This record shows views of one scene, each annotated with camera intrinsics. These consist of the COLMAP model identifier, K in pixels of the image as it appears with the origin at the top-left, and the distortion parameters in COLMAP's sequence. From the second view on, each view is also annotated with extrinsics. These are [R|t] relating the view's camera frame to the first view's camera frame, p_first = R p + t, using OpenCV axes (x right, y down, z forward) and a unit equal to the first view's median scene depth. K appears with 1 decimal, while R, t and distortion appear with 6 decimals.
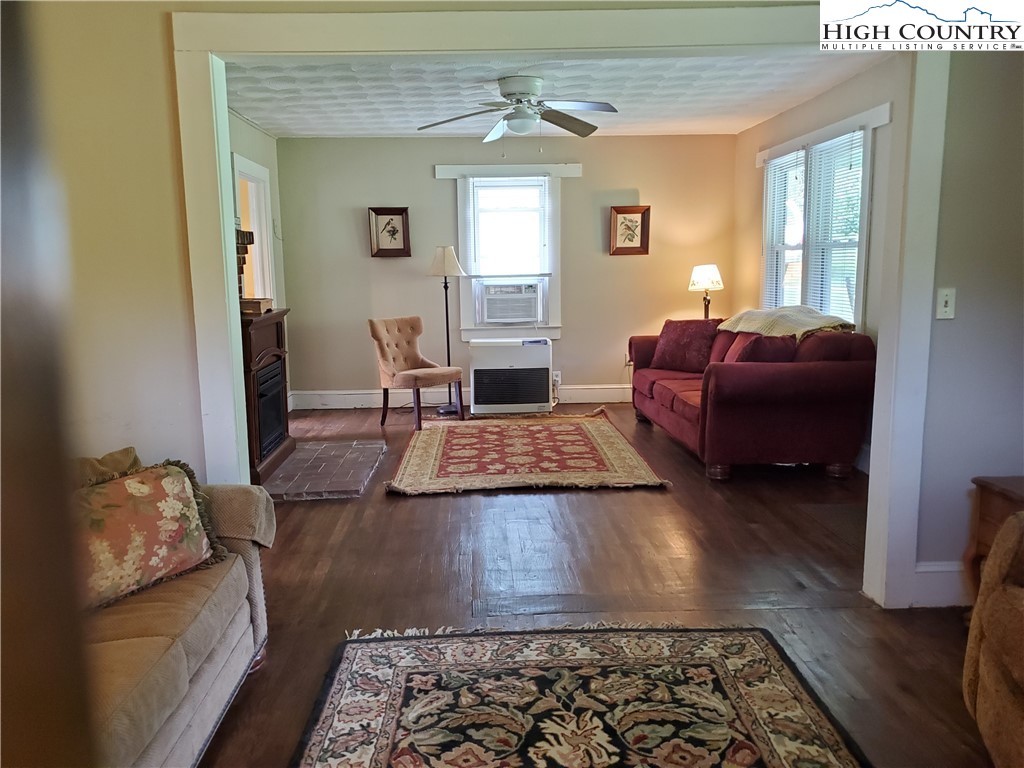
lens RADIAL K [[799.4, 0, 511.9], [0, 799.4, 375.5], [0, 0, 1]] dist [0.043648, -0.066307]
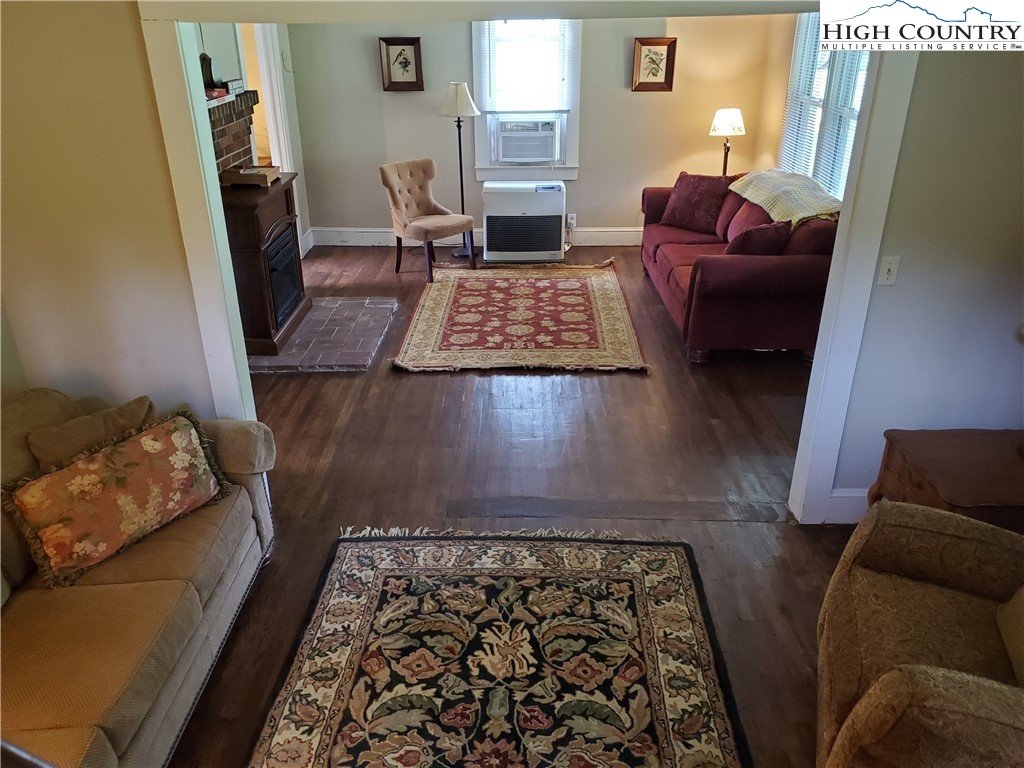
lens RADIAL K [[799.4, 0, 509.2], [0, 799.4, 394.8], [0, 0, 1]] dist [0.043648, -0.066307]
pose [[0.998248, 0.030730, -0.050564, 0.071358], [-0.014567, 0.955890, 0.293363, -0.163225], [0.057349, -0.292112, 0.954663, -0.054301]]
